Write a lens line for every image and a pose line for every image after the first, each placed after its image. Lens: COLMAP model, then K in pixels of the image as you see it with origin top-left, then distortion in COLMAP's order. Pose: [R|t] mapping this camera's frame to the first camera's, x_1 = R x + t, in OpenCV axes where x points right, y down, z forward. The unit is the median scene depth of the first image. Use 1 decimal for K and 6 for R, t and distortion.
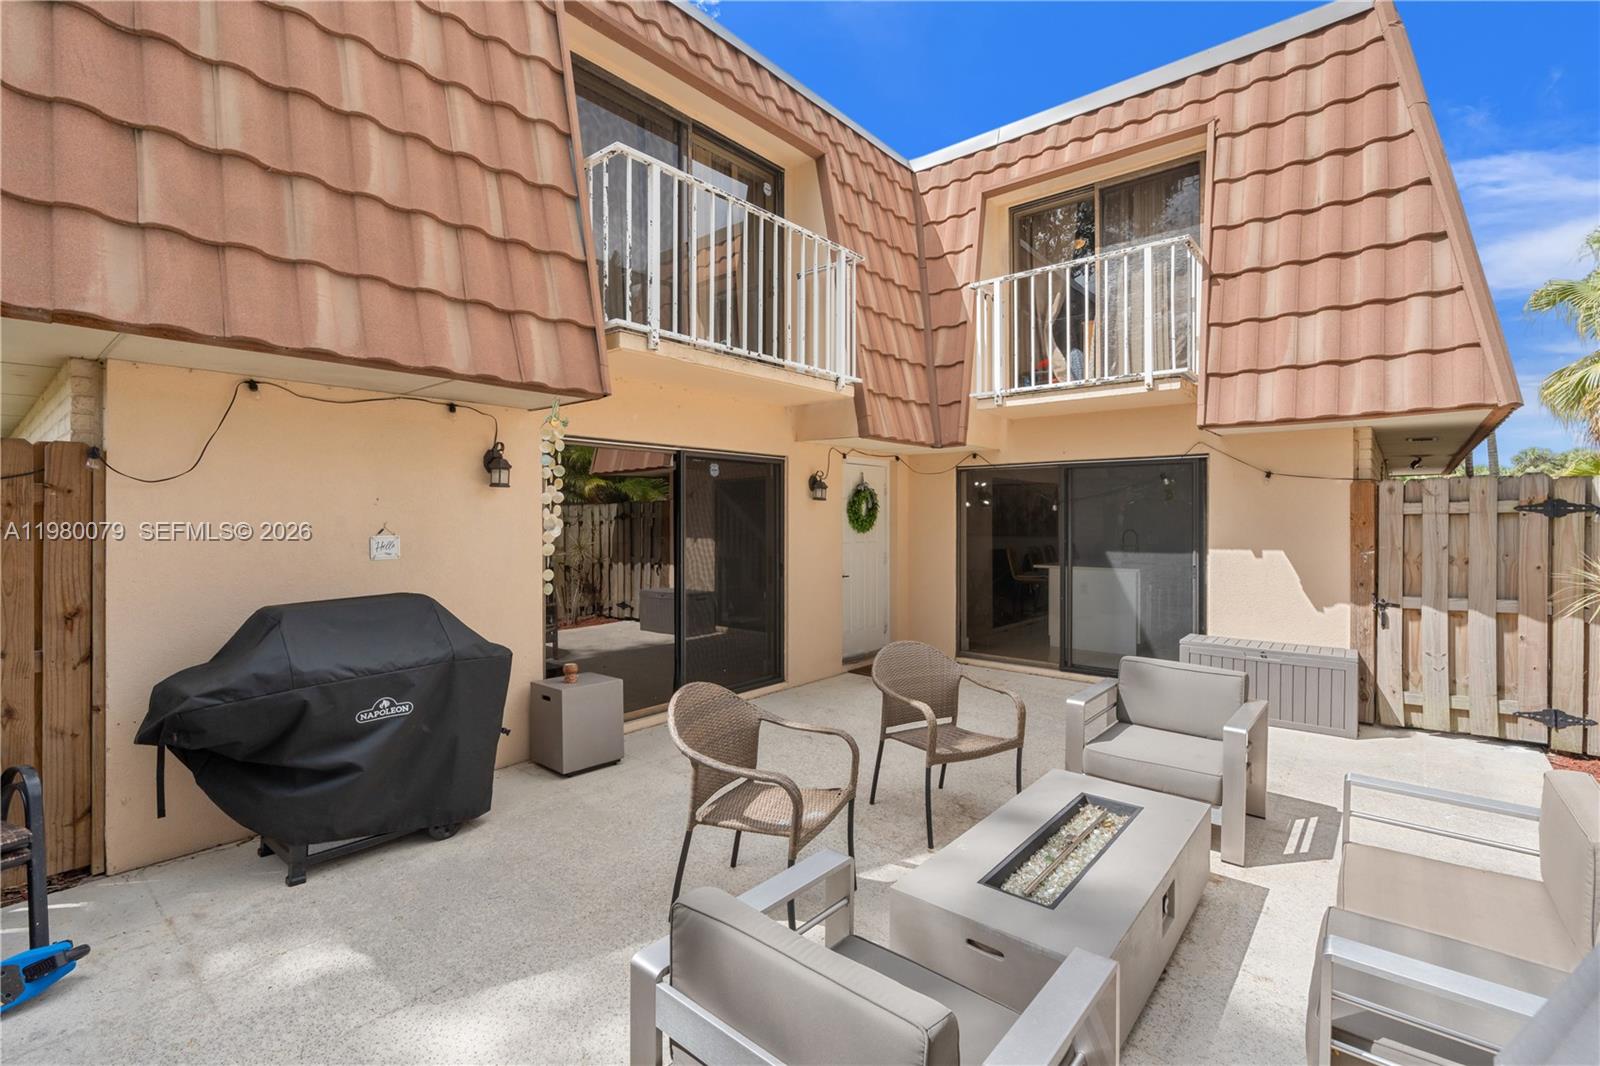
lens RADIAL K [[732.6, 0, 805.8], [0, 732.6, 521.0], [0, 0, 1]] dist [-0.000857, -0.000155]
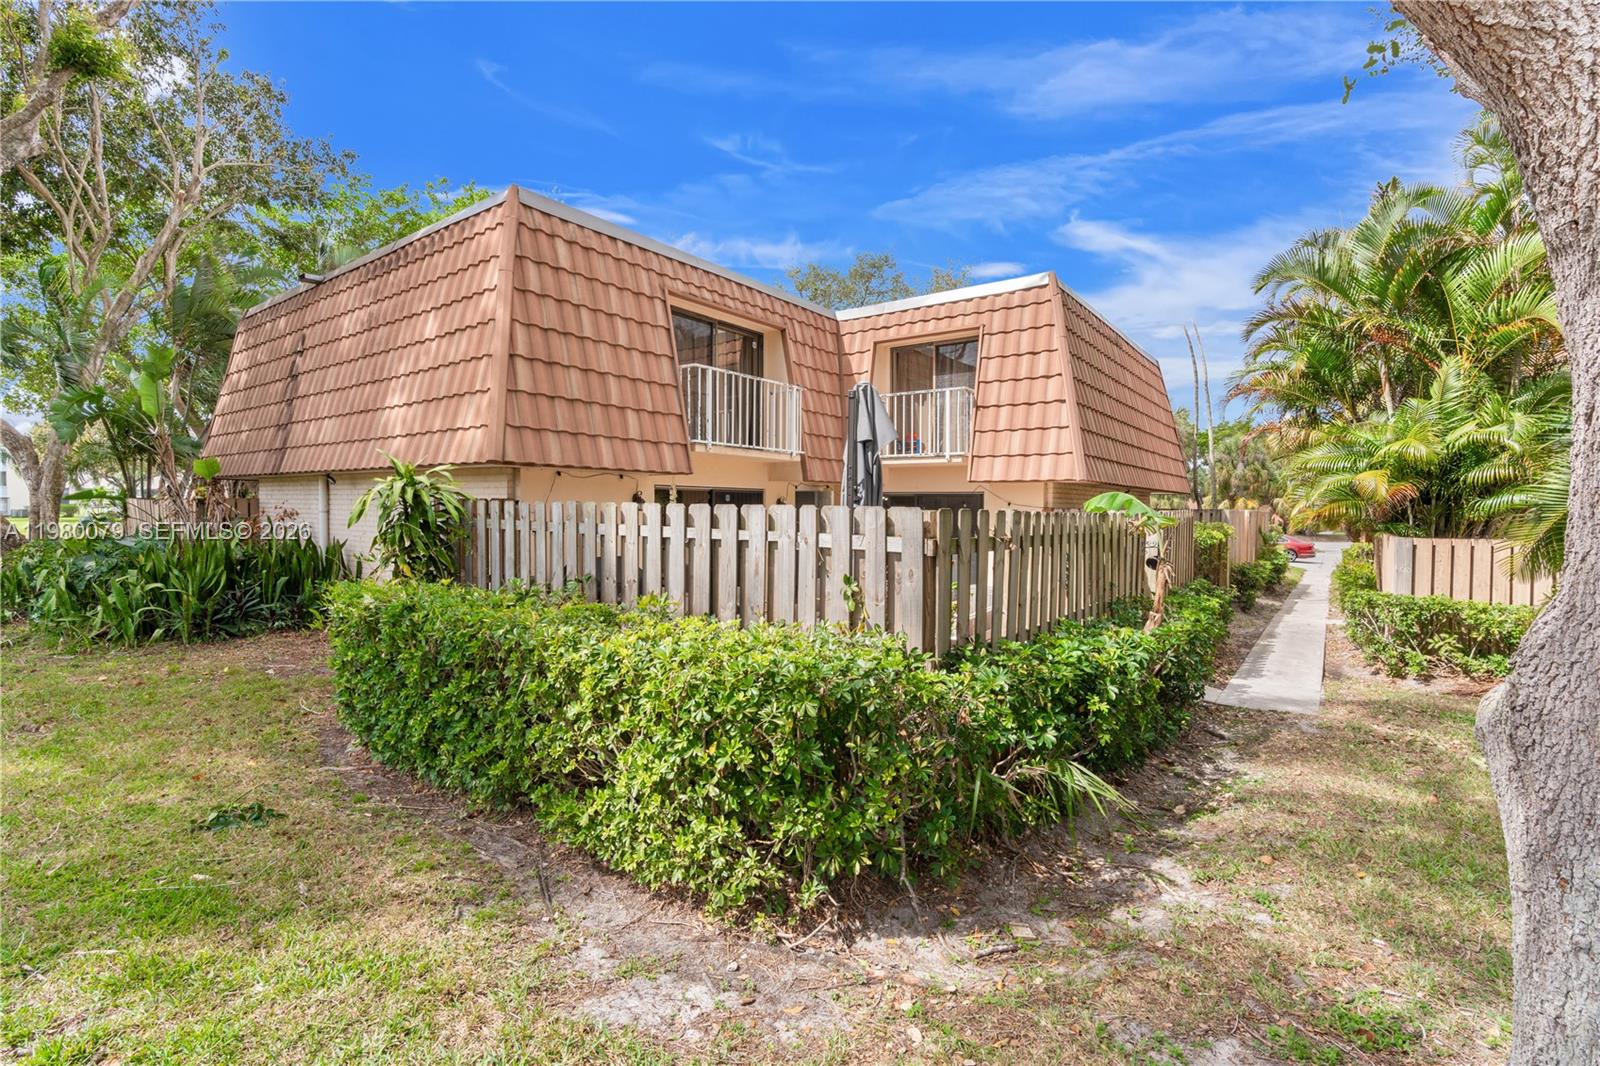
lens RADIAL K [[723.4, 0, 795.0], [0, 723.4, 529.5], [0, 0, 1]] dist [-0.001561, -0.000155]
pose [[0.999055, 0.007032, 0.042892, -0.027885], [-0.008005, 0.999713, 0.022568, -0.034196], [-0.042721, -0.022890, 0.998825, -0.907534]]
